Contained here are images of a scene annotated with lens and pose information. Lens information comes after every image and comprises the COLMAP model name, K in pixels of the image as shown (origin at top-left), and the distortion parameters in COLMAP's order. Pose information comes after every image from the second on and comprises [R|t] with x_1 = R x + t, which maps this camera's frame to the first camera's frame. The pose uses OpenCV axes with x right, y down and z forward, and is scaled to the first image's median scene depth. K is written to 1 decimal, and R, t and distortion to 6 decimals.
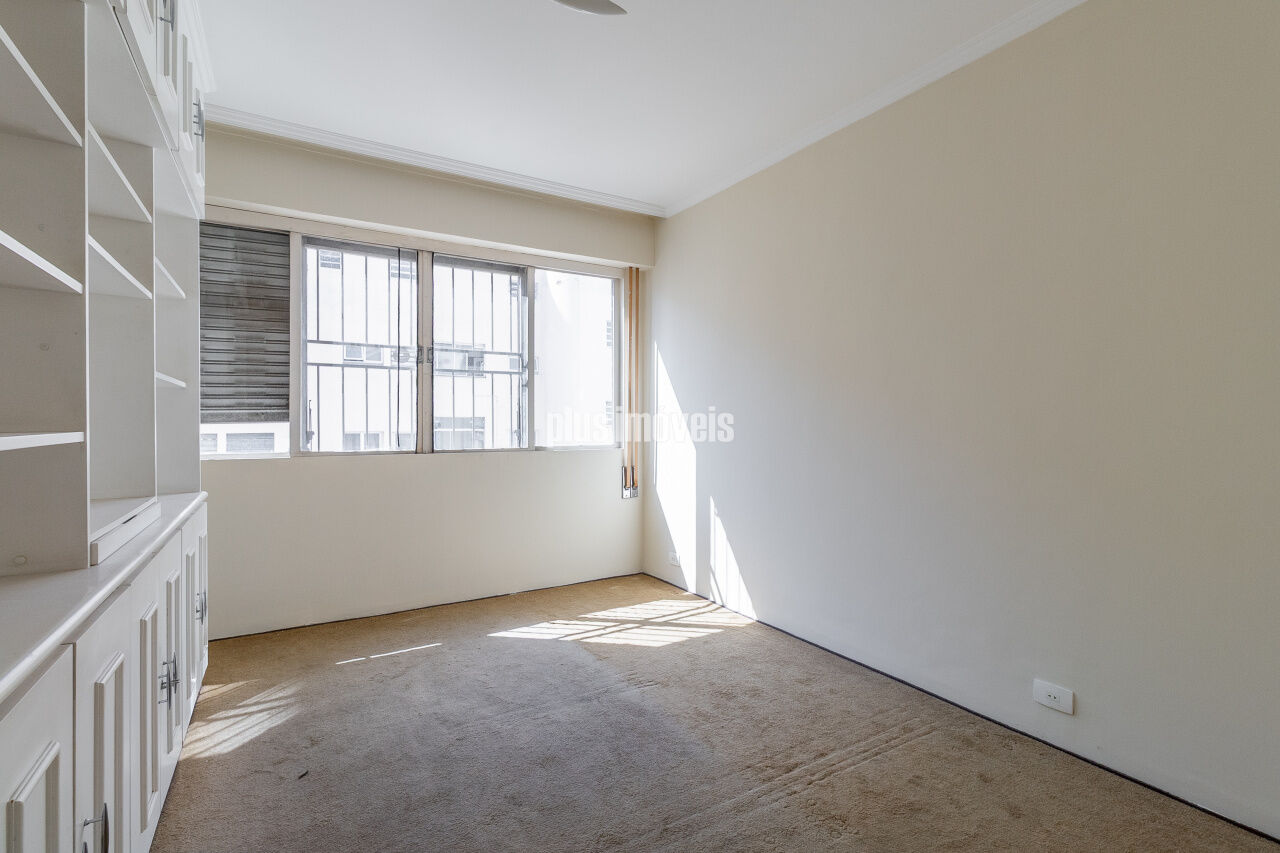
lens RADIAL K [[586.6, 0, 634.9], [0, 586.6, 424.5], [0, 0, 1]] dist [-0.001849, 0.001851]
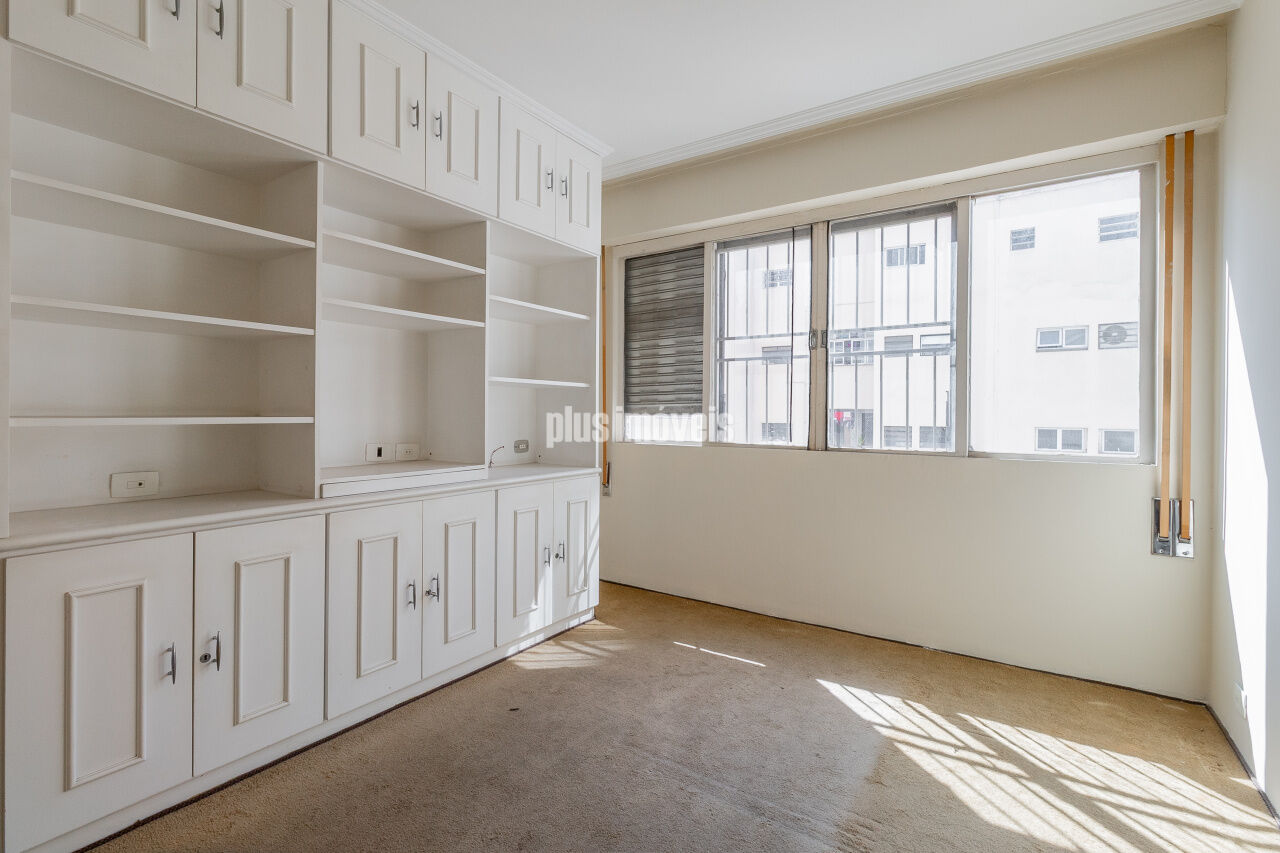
lens RADIAL K [[586.6, 0, 627.2], [0, 586.6, 409.6], [0, 0, 1]] dist [-0.001849, 0.001851]
pose [[0.424887, -0.000307, -0.905246, 0.324149], [-0.008794, 0.999951, -0.004466, -0.006090], [0.905203, 0.009858, 0.424864, 0.364956]]
